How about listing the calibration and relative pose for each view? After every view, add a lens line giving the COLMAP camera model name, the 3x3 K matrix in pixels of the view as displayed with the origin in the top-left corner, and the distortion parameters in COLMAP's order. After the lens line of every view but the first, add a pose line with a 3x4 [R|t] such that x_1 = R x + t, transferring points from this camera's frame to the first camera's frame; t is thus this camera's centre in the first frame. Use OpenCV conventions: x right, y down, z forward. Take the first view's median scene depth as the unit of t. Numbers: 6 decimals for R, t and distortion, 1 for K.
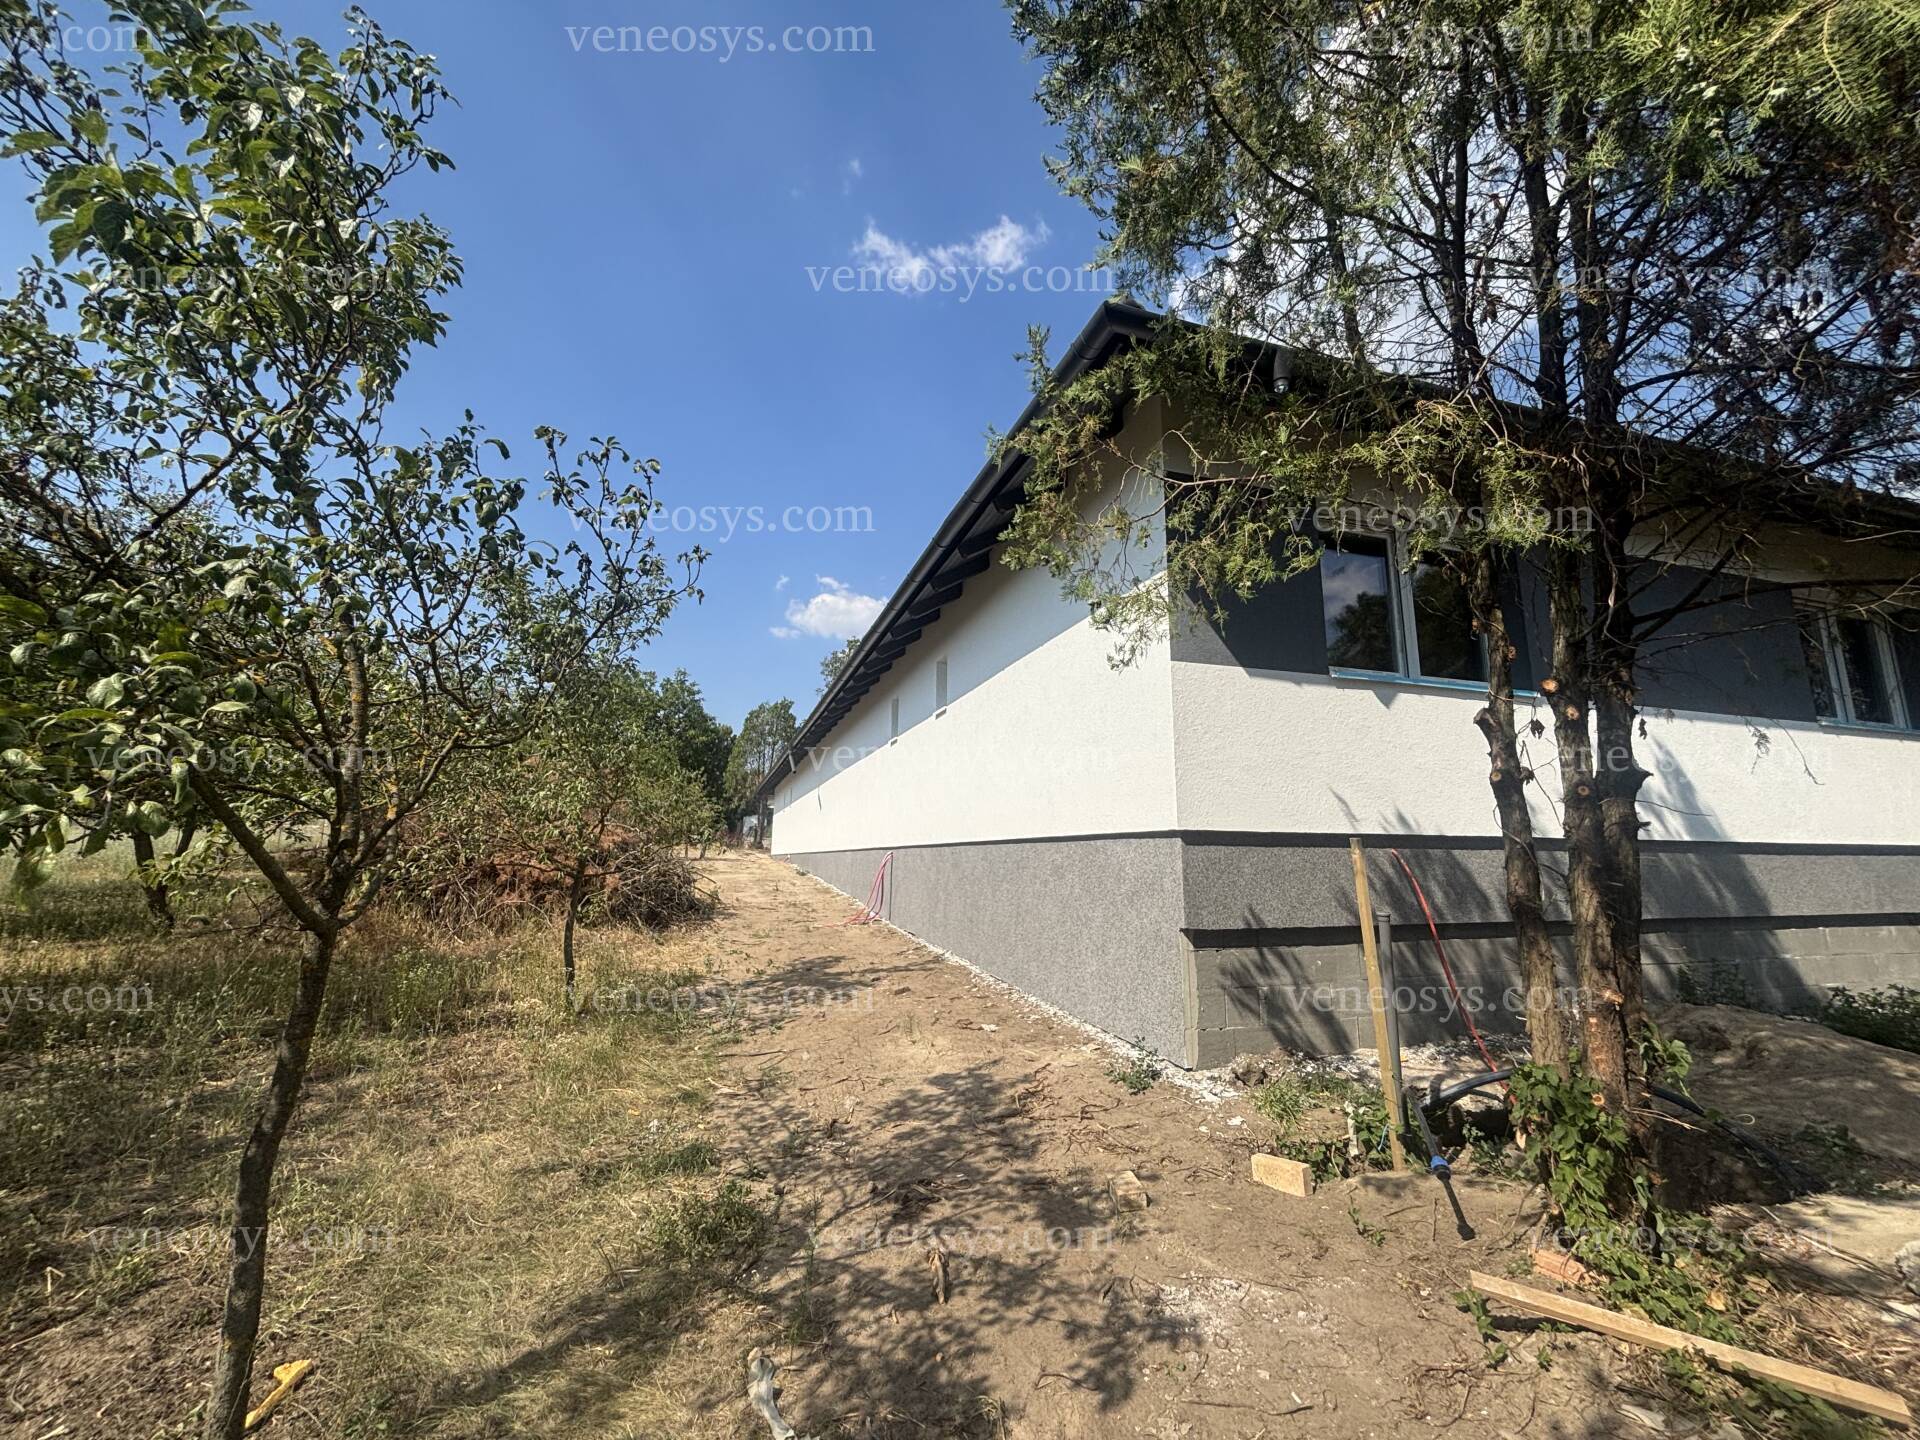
lens RADIAL K [[775.7, 0, 951.2], [0, 775.7, 715.9], [0, 0, 1]] dist [-0.016928, -0.000310]
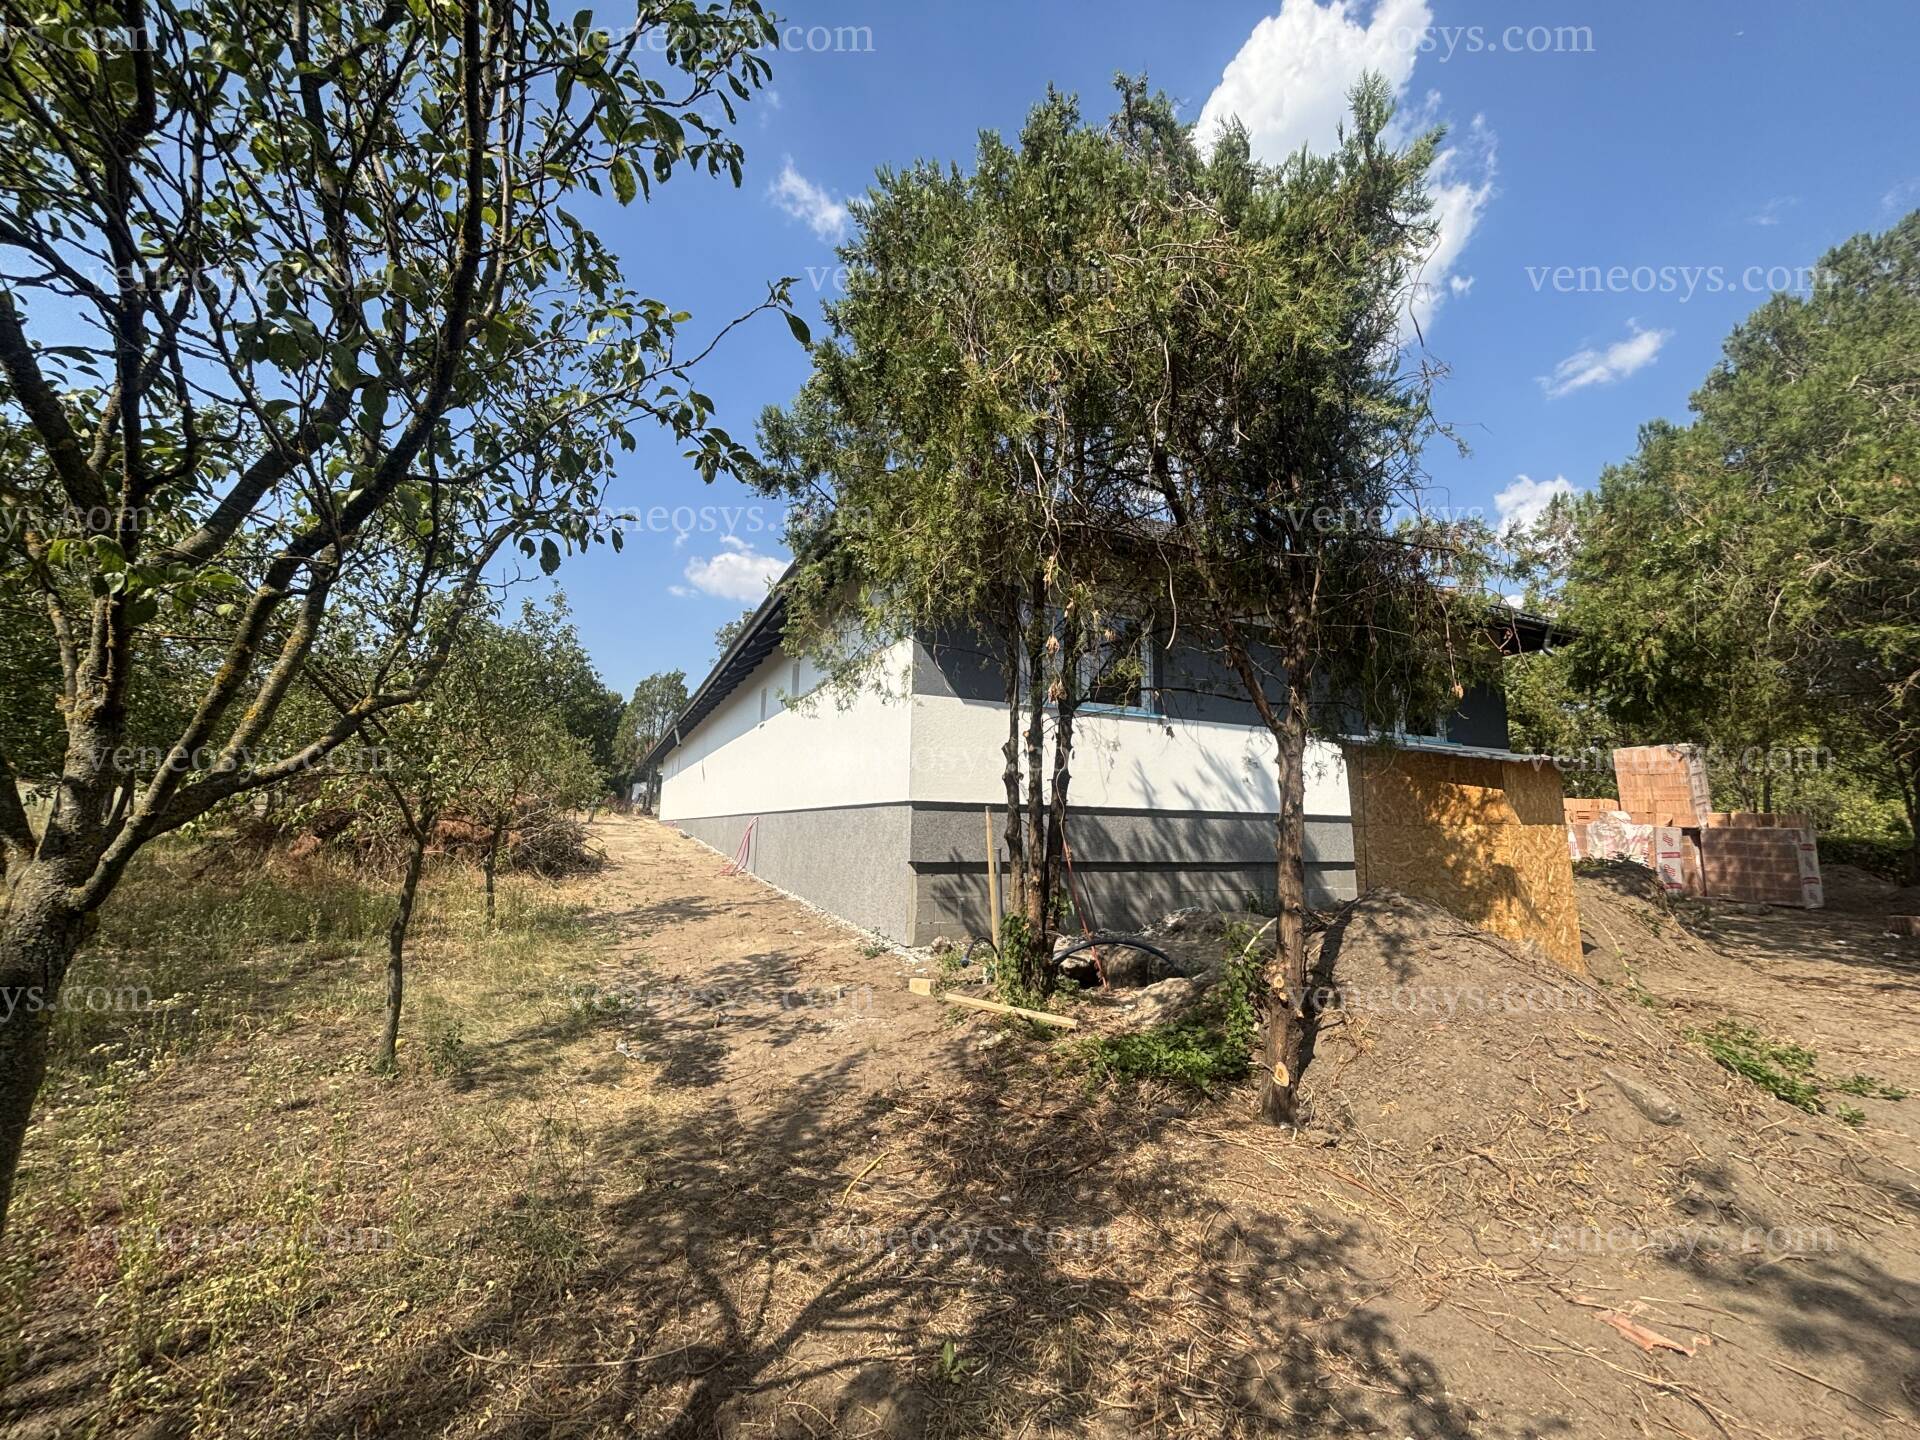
lens RADIAL K [[774.1, 0, 963.8], [0, 774.1, 714.6], [0, 0, 1]] dist [-0.012703, -0.000232]
pose [[0.989818, 0.027751, 0.139609, 0.099949], [-0.032796, 0.998885, 0.033965, -0.049670], [-0.138511, -0.038198, 0.989624, -0.333013]]
